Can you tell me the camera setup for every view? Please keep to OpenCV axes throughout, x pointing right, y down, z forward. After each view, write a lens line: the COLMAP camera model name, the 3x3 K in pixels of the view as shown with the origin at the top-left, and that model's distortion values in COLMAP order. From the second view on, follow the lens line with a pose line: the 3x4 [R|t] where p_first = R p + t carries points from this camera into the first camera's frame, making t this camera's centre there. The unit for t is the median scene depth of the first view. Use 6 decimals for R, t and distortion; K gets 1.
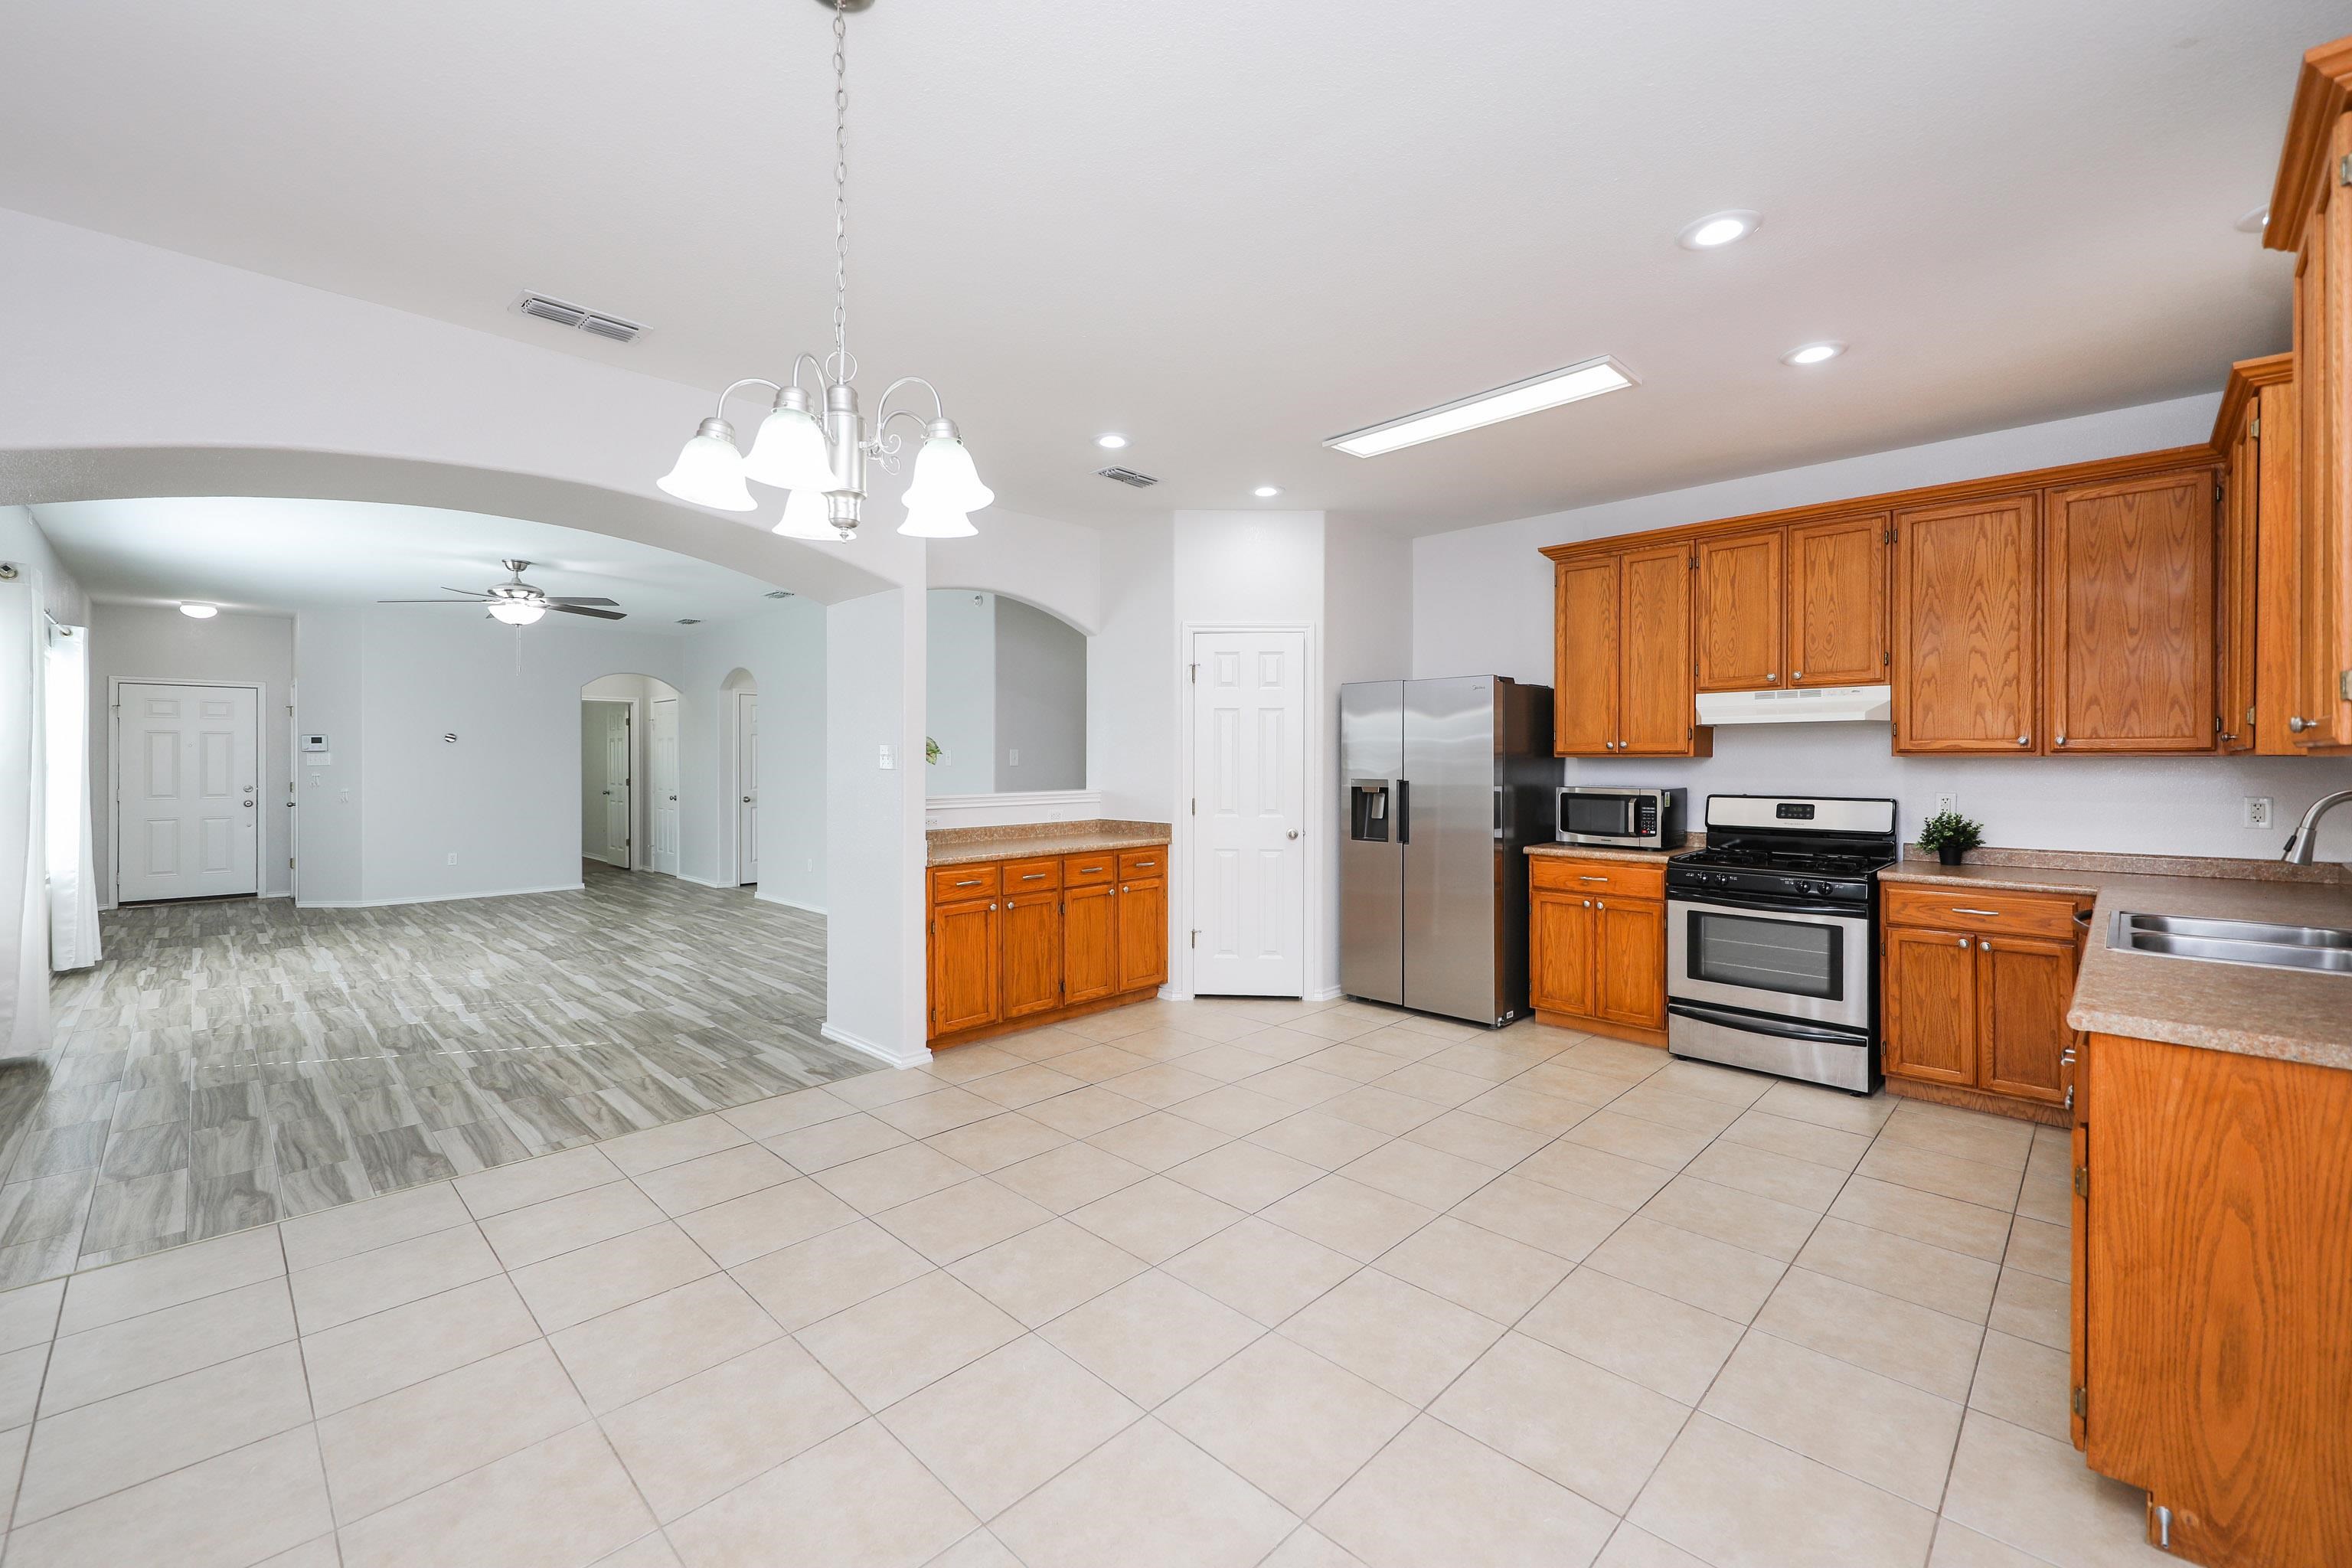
lens RADIAL K [[939.6, 0, 1182.9], [0, 939.6, 755.2], [0, 0, 1]] dist [0.000863, 0.000022]
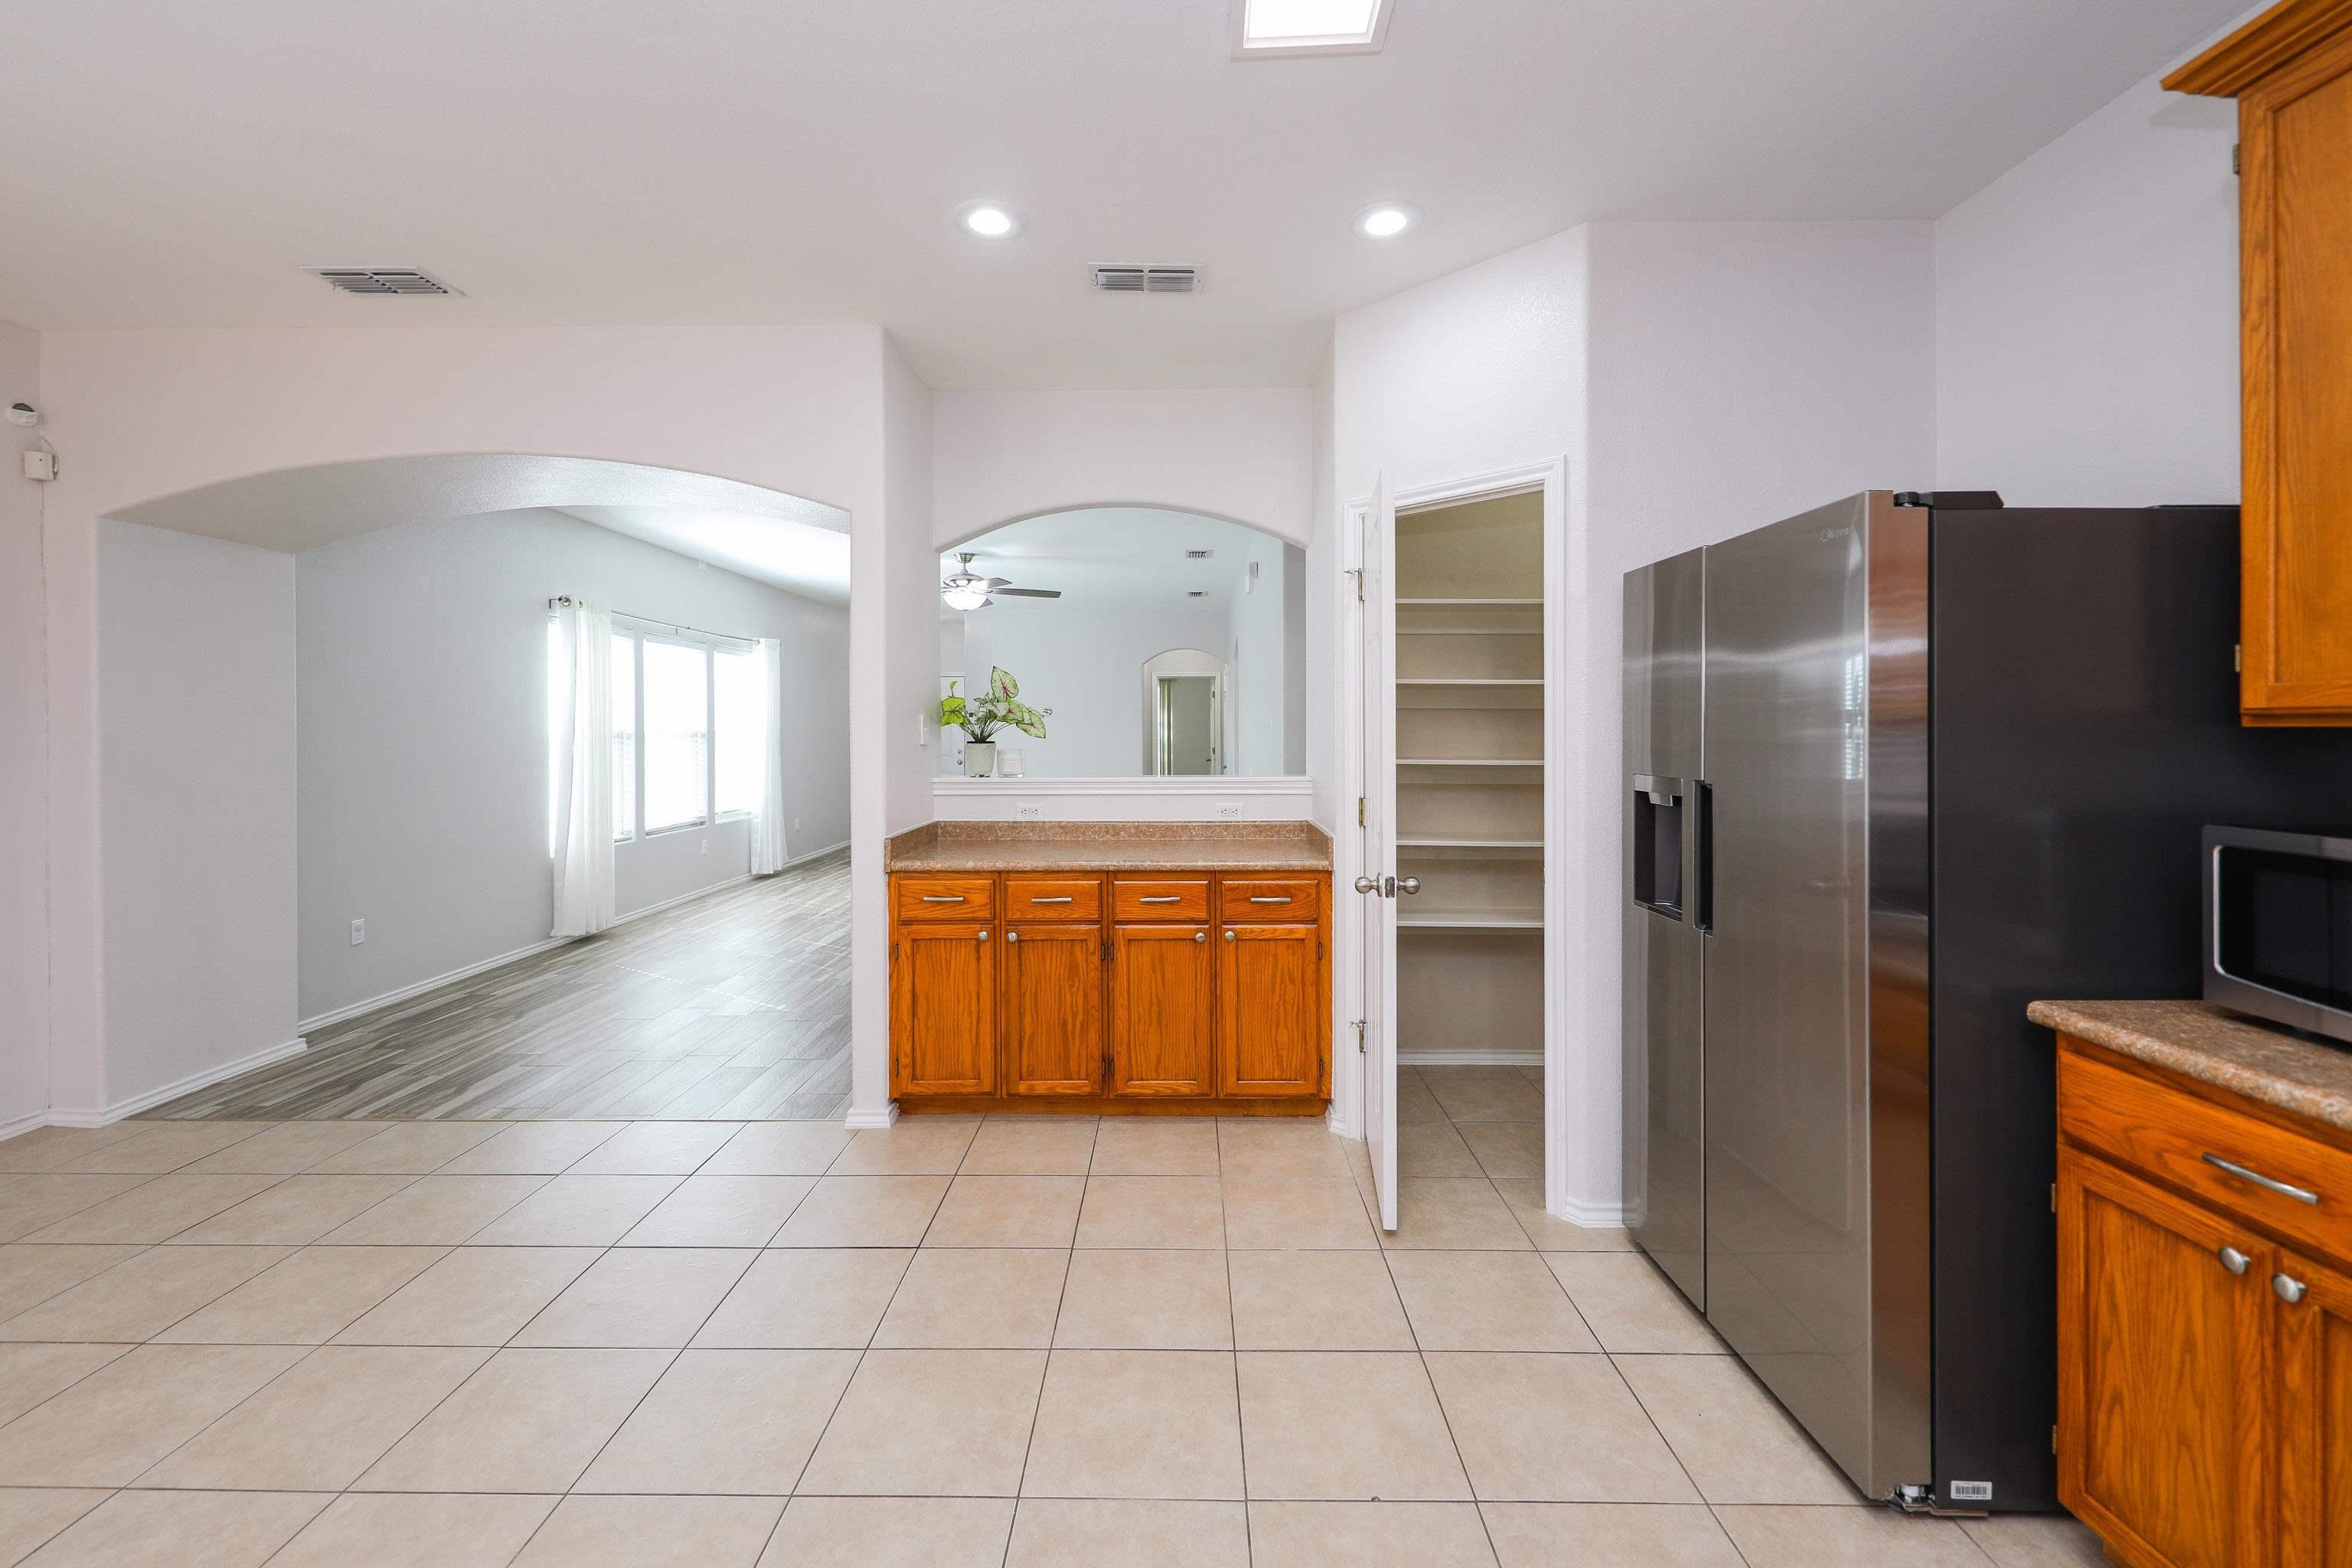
lens RADIAL K [[944.7, 0, 1171.4], [0, 944.7, 726.1], [0, 0, 1]] dist [0.016027, -0.007845]
pose [[0.696864, -0.002466, -0.717199, 0.405340], [0.003309, 0.999995, -0.000223, 0.000611], [0.717196, -0.002218, 0.696868, 0.572026]]
